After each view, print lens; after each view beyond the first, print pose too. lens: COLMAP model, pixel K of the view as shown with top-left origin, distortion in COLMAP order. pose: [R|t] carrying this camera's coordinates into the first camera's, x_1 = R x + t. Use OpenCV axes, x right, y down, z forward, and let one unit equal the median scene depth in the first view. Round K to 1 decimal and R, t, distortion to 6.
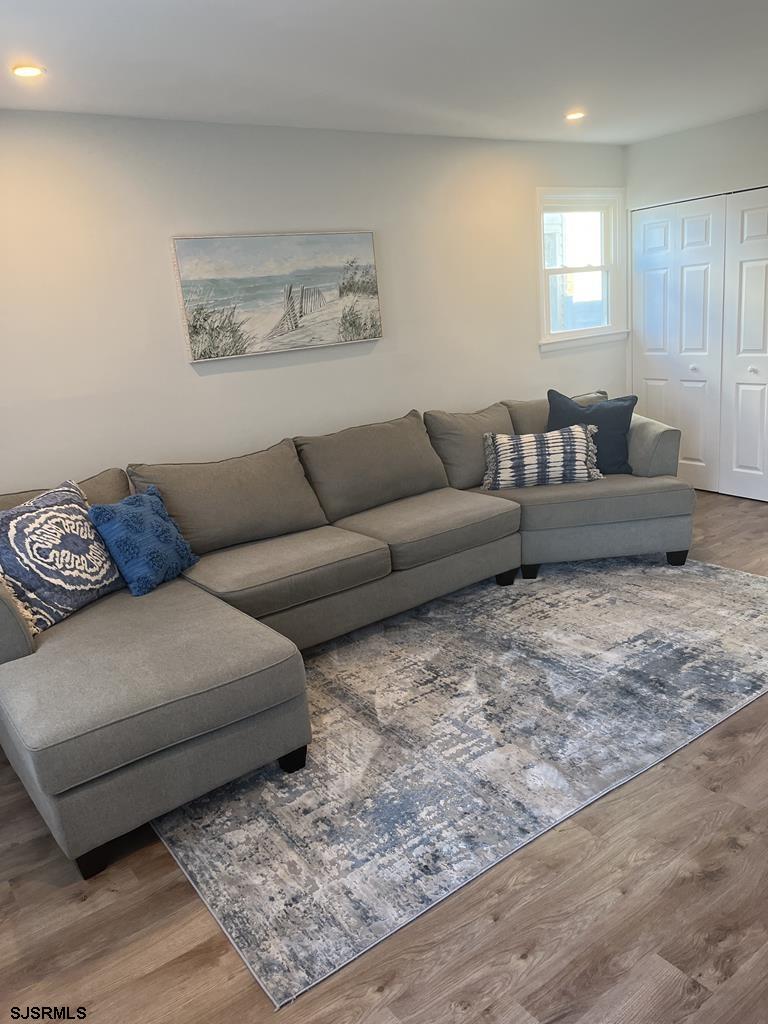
lens RADIAL K [[772.2, 0, 387.5], [0, 772.2, 506.3], [0, 0, 1]] dist [0.048389, -0.012718]
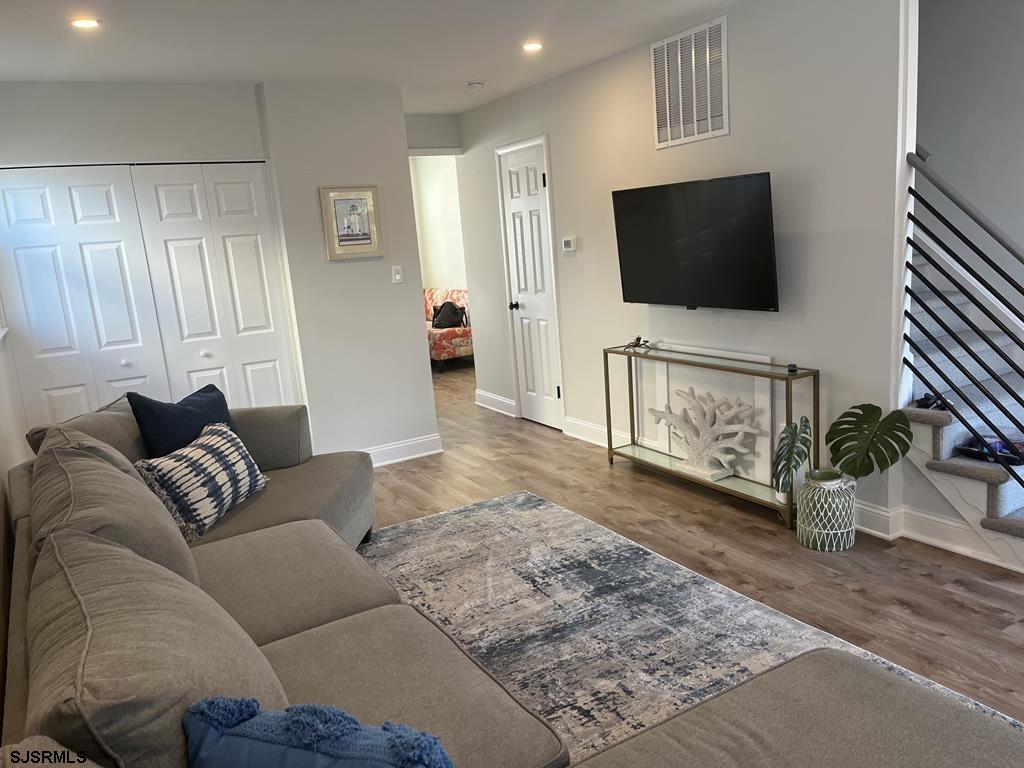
lens RADIAL K [[772.2, 0, 514.7], [0, 772.2, 389.1], [0, 0, 1]] dist [0.048389, -0.012718]
pose [[0.112622, -0.119351, 0.986444, -0.617748], [0.316426, 0.945384, 0.078257, -0.139977], [-0.941908, 0.303323, 0.144237, 0.811883]]
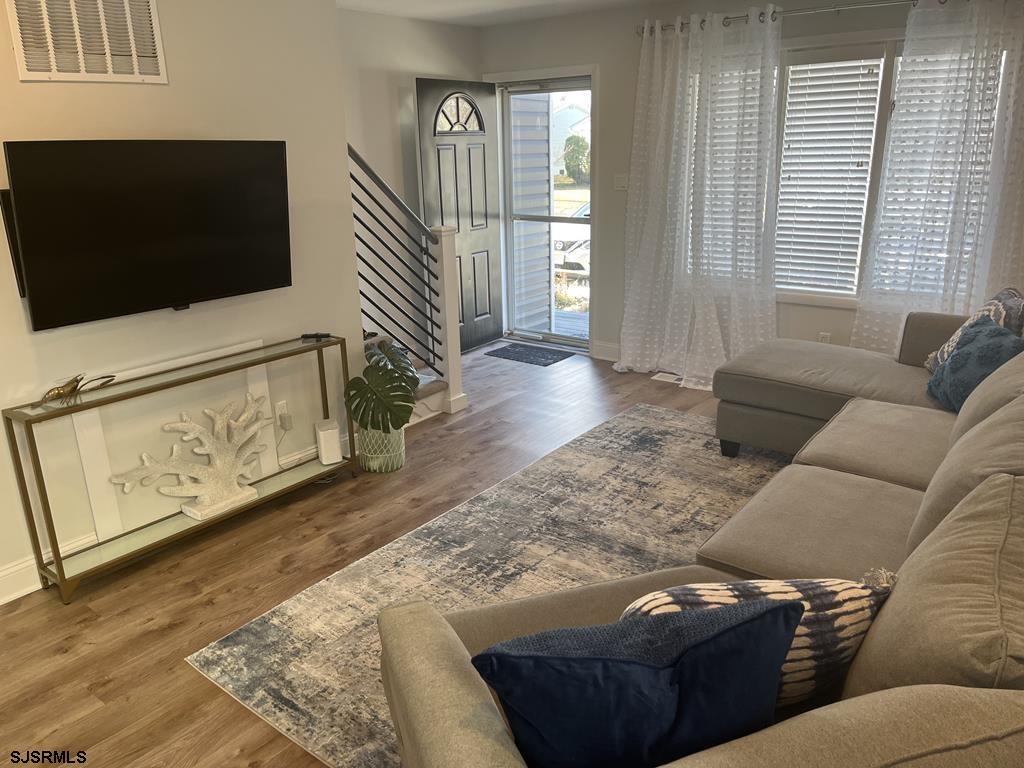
lens RADIAL K [[772.2, 0, 512.6], [0, 772.2, 388.6], [0, 0, 1]] dist [0.048389, -0.012718]
pose [[-0.955269, 0.189760, -0.226831, 0.483811], [0.036303, 0.836439, 0.546857, -0.496463], [0.293502, 0.514161, -0.805913, 1.614507]]
